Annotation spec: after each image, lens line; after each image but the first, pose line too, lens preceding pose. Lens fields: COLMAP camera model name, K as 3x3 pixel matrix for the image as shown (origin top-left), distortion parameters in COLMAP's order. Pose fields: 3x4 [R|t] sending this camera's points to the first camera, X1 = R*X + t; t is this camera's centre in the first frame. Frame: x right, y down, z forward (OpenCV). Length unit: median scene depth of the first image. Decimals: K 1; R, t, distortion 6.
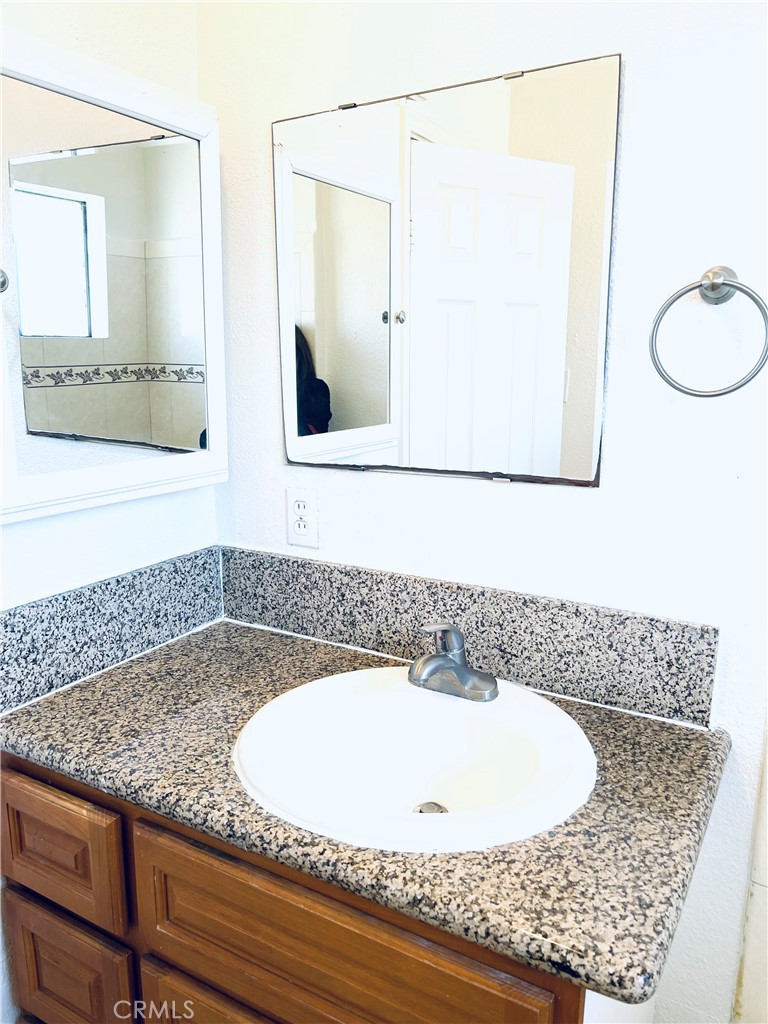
lens RADIAL K [[786.5, 0, 382.2], [0, 786.5, 510.8], [0, 0, 1]] dist [0.053752, -0.052790]
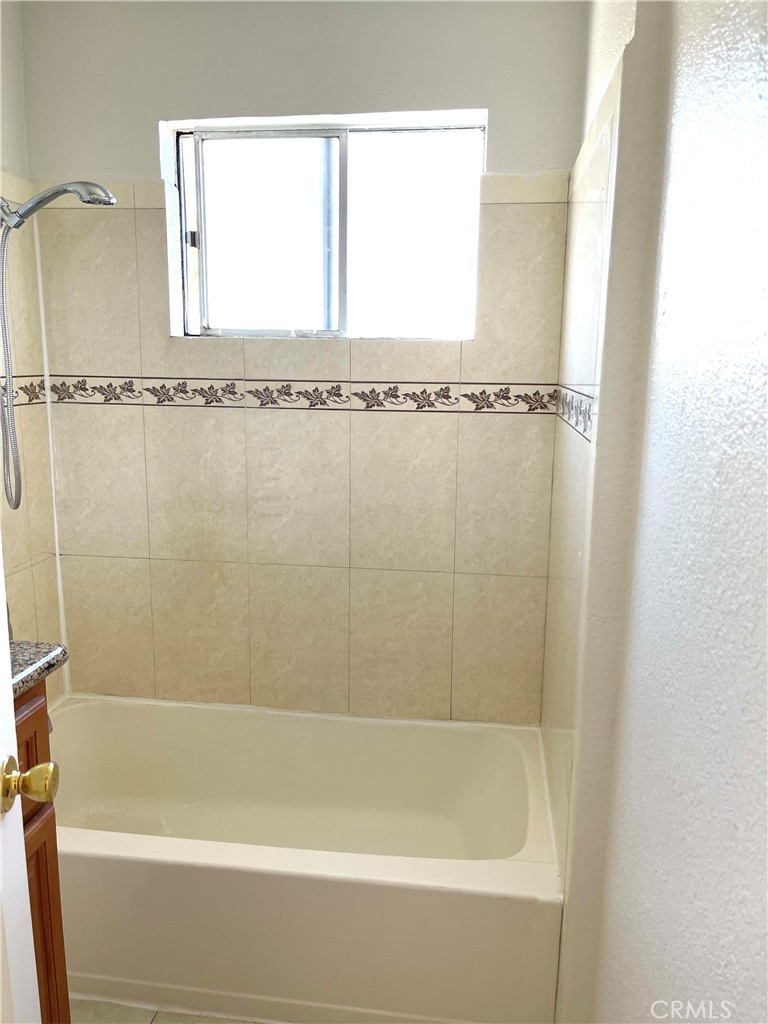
lens RADIAL K [[786.5, 0, 383.0], [0, 786.5, 511.6], [0, 0, 1]] dist [0.053752, -0.052790]
pose [[0.379199, 0.189875, -0.905624, 0.233621], [-0.209078, 0.970990, 0.116036, -0.151181], [0.901385, 0.145345, 0.407897, 0.731764]]
